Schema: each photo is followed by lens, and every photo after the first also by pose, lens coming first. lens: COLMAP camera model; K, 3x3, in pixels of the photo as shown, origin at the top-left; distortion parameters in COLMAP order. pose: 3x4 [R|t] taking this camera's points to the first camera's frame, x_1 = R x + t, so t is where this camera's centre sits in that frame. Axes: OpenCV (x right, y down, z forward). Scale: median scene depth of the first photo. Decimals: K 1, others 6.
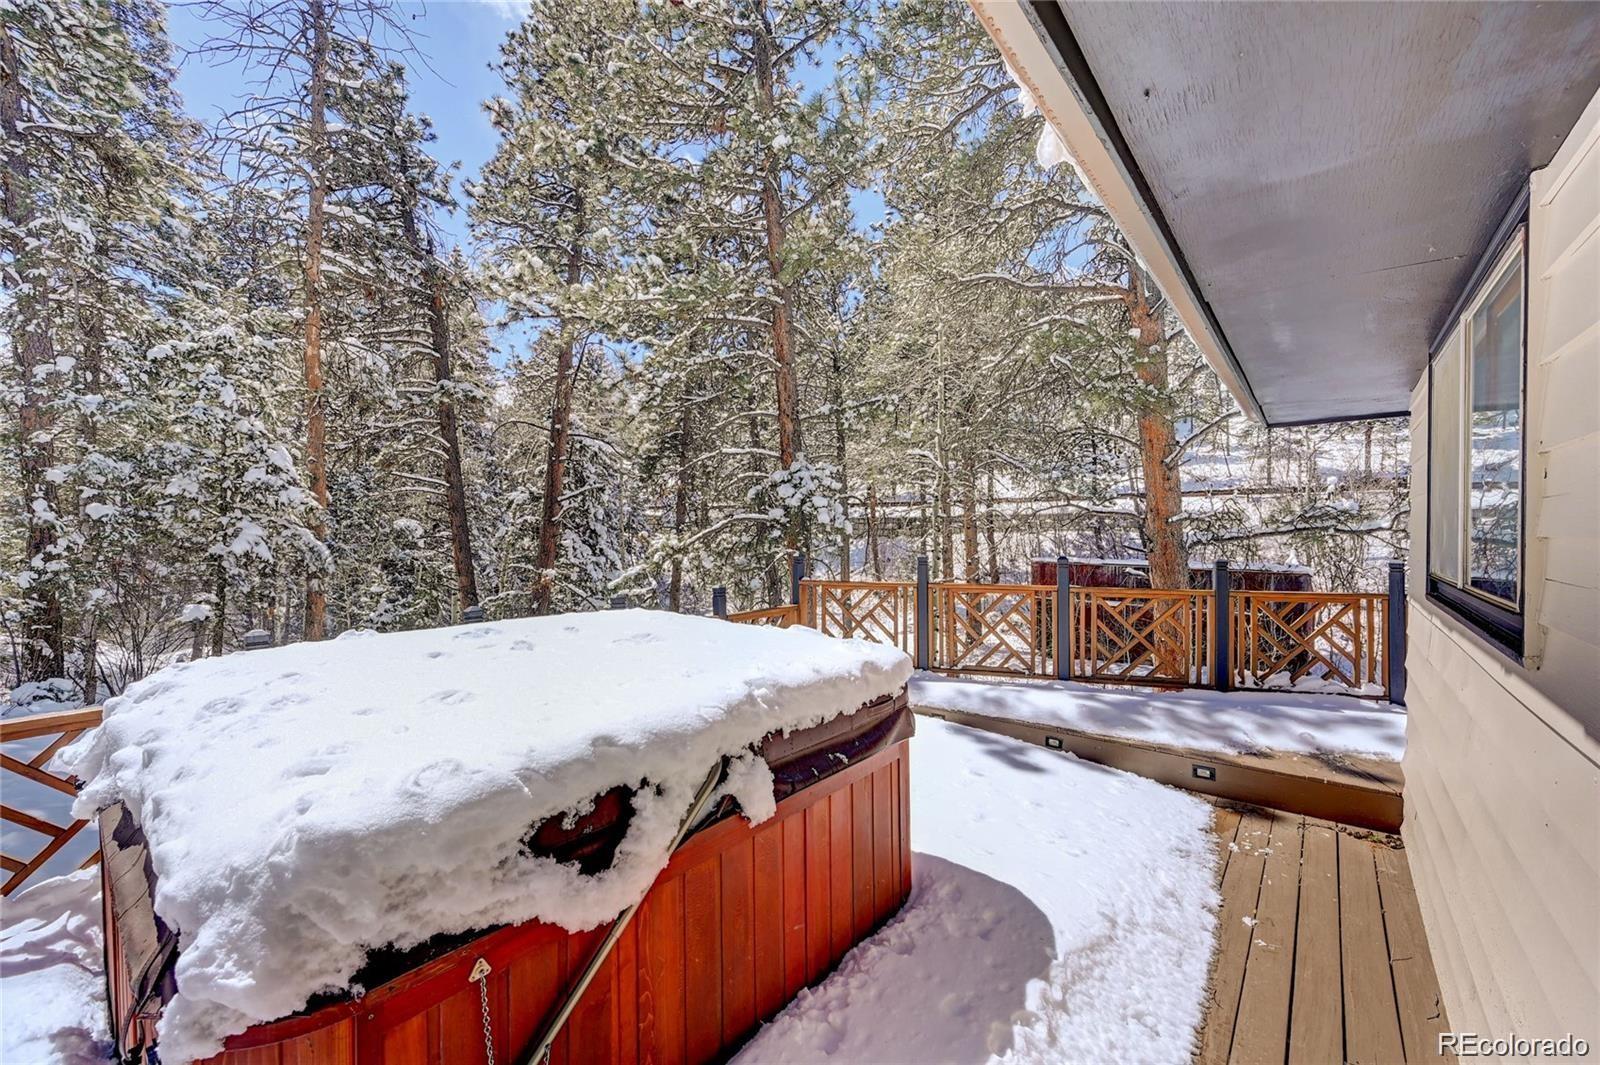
lens RADIAL K [[636.3, 0, 796.5], [0, 636.3, 534.9], [0, 0, 1]] dist [-0.002323, -0.000315]
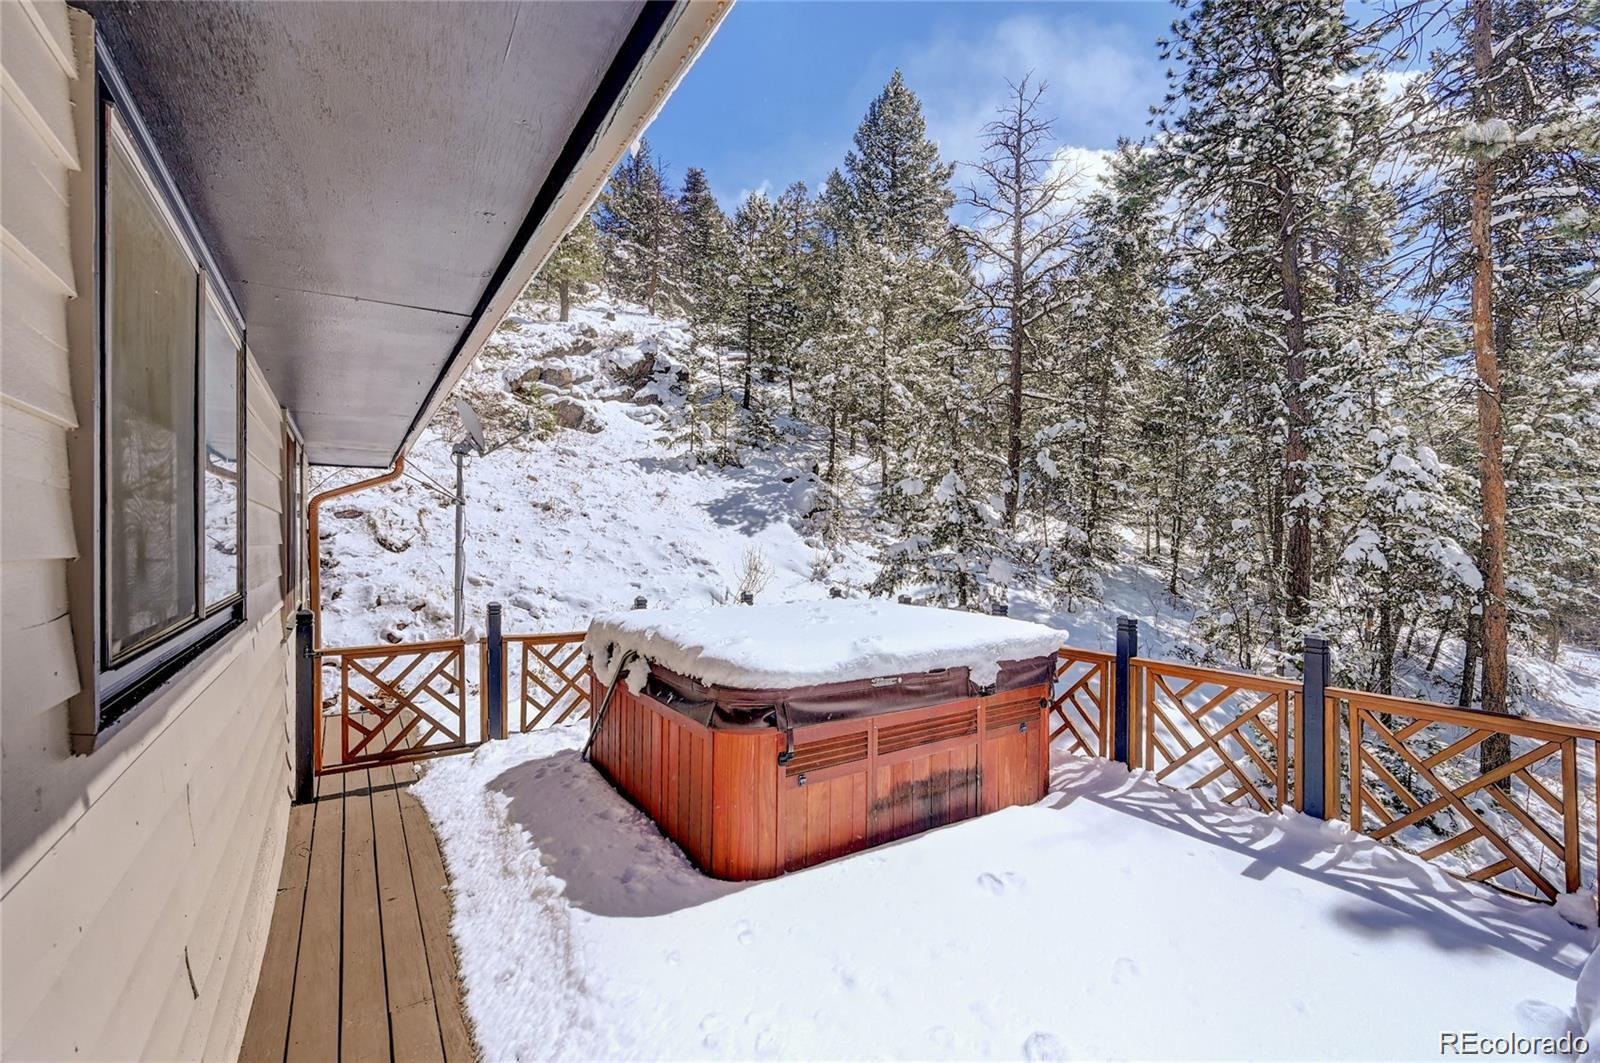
lens RADIAL K [[636.3, 0, 798.1], [0, 636.3, 536.4], [0, 0, 1]] dist [-0.002323, -0.000315]
pose [[-0.263390, 0.009414, -0.964644, 0.768112], [-0.012396, 0.999837, 0.013142, -0.029221], [0.964610, 0.015419, -0.263230, 0.911461]]
